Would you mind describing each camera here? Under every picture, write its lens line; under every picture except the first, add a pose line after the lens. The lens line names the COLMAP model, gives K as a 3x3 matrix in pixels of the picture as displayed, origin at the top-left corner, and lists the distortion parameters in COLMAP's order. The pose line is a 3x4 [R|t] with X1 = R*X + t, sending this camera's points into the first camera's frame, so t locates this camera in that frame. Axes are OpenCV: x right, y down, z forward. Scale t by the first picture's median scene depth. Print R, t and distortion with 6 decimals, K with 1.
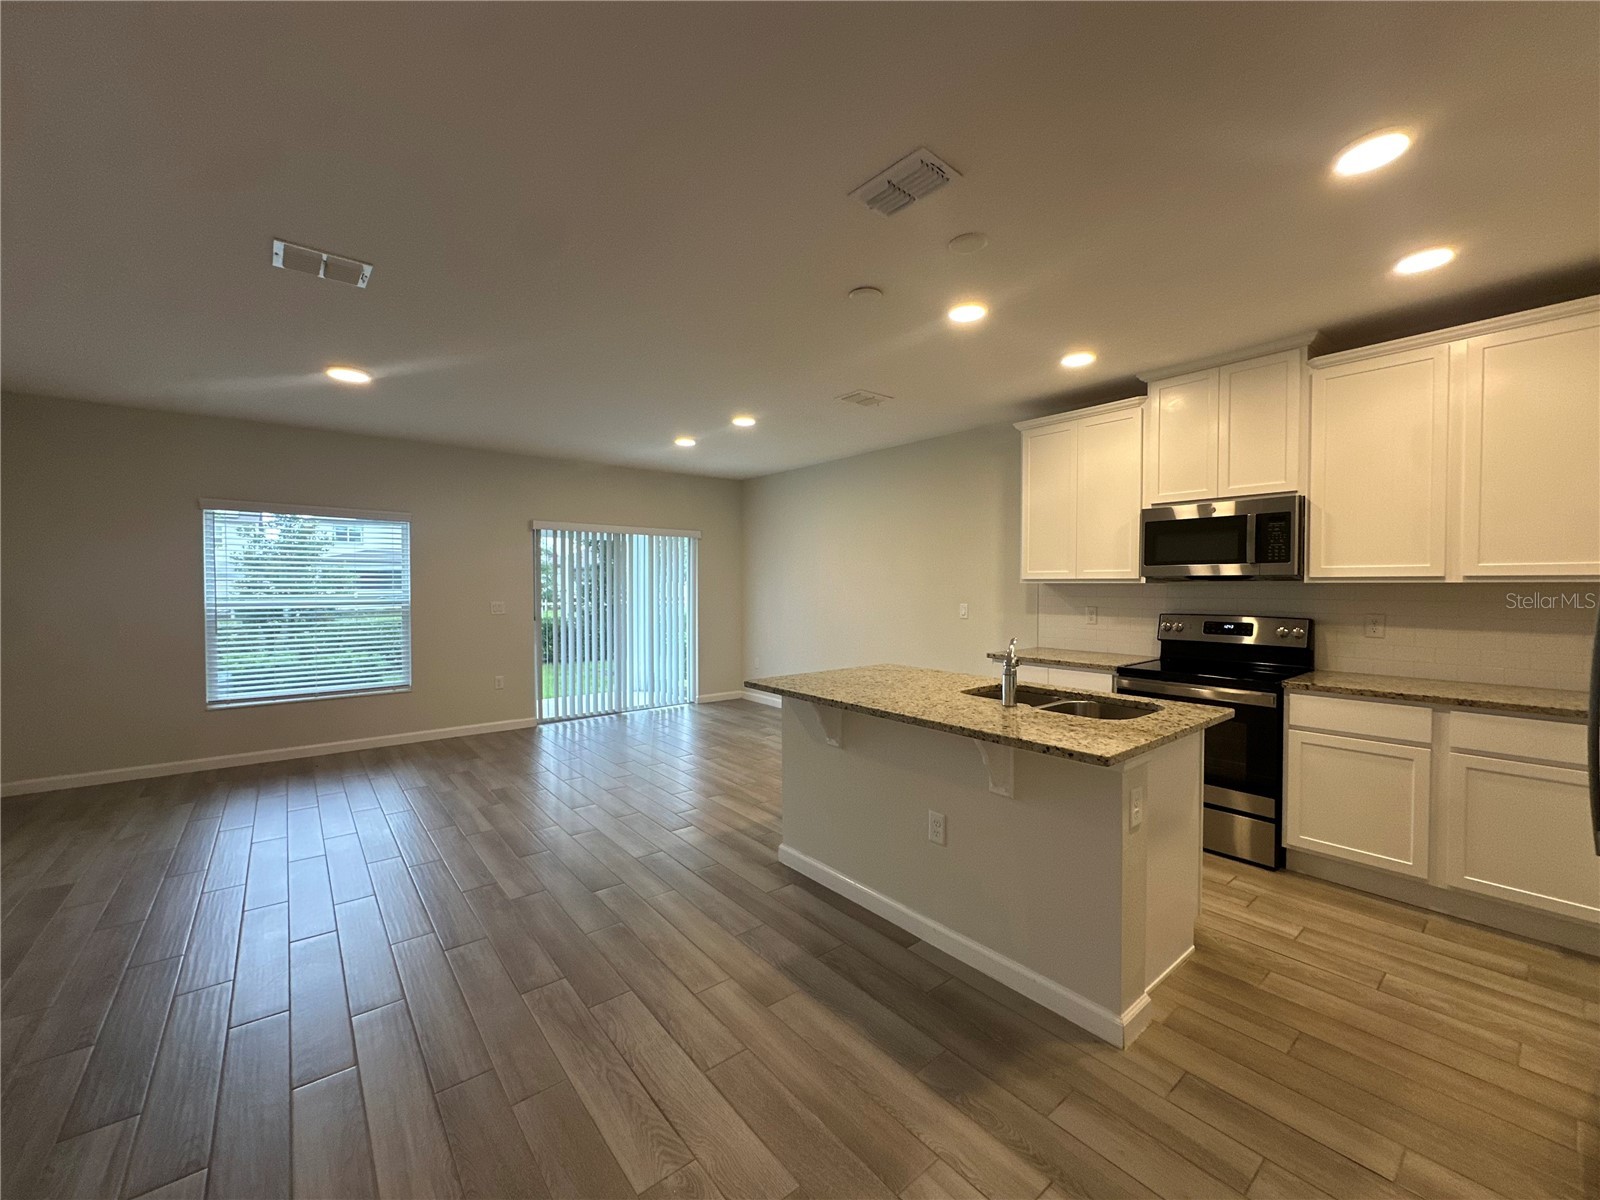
lens RADIAL K [[638.1, 0, 802.3], [0, 638.1, 596.0], [0, 0, 1]] dist [-0.002800, -0.000043]
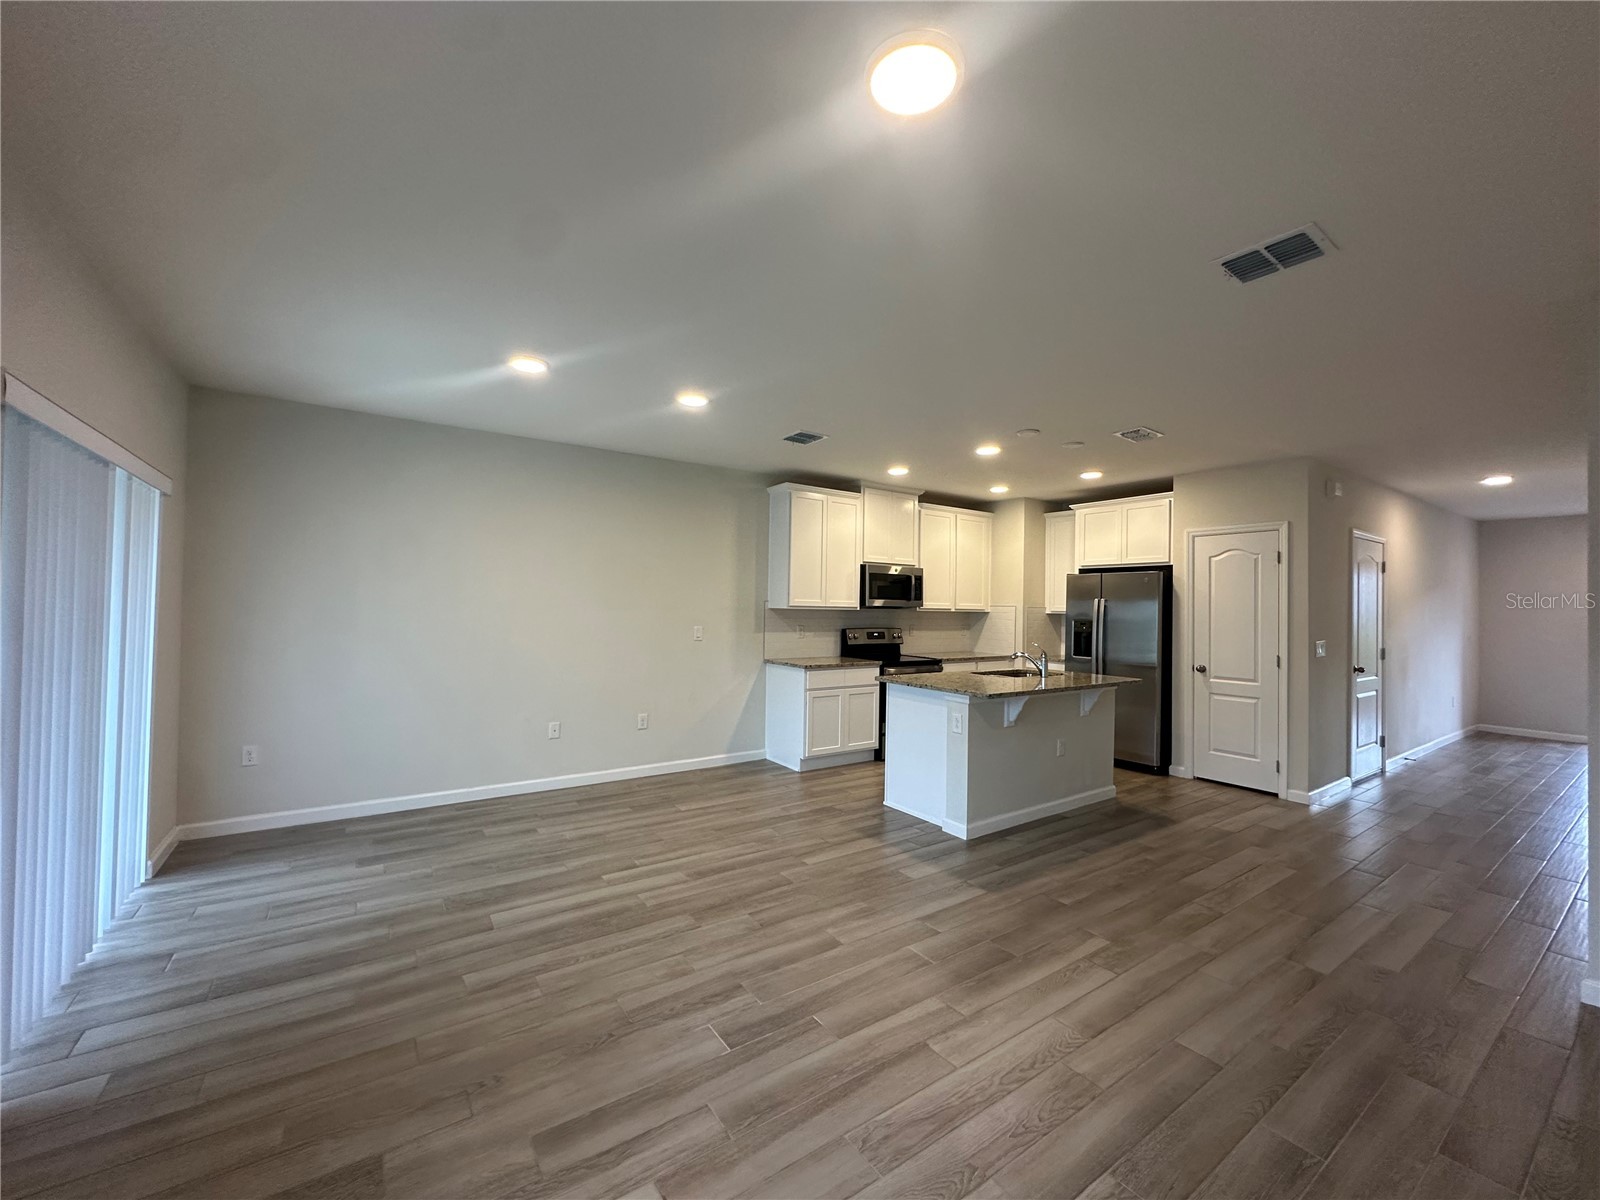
lens RADIAL K [[638.1, 0, 802.3], [0, 638.1, 596.0], [0, 0, 1]] dist [-0.002800, -0.000043]
pose [[0.077007, 0.018853, 0.996852, -1.139703], [-0.000260, 0.999822, -0.018889, -0.025759], [-0.997031, 0.001196, 0.076998, 1.079175]]
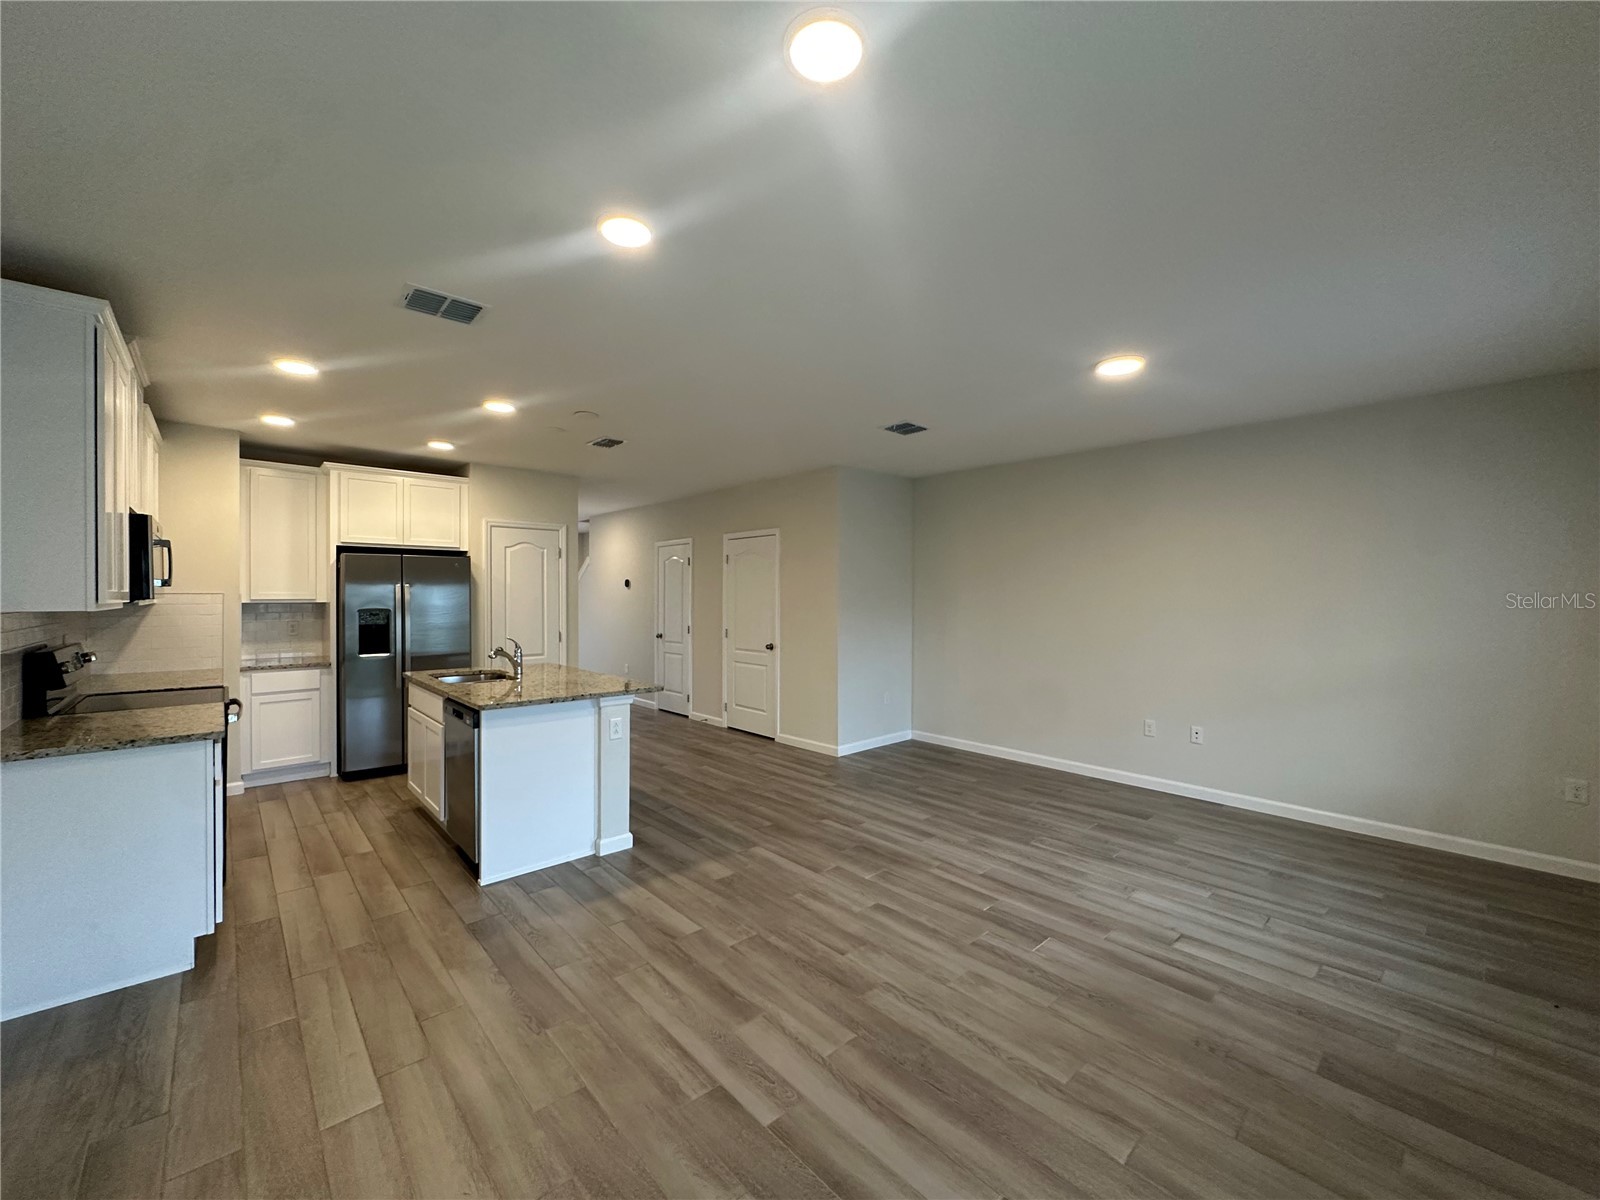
lens RADIAL K [[638.1, 0, 802.3], [0, 638.1, 596.0], [0, 0, 1]] dist [-0.002800, -0.000043]
pose [[-0.998391, -0.003937, -0.056563, -0.245473], [-0.004881, 0.999851, 0.016558, -0.052141], [0.056489, 0.016807, -0.998262, 1.911959]]
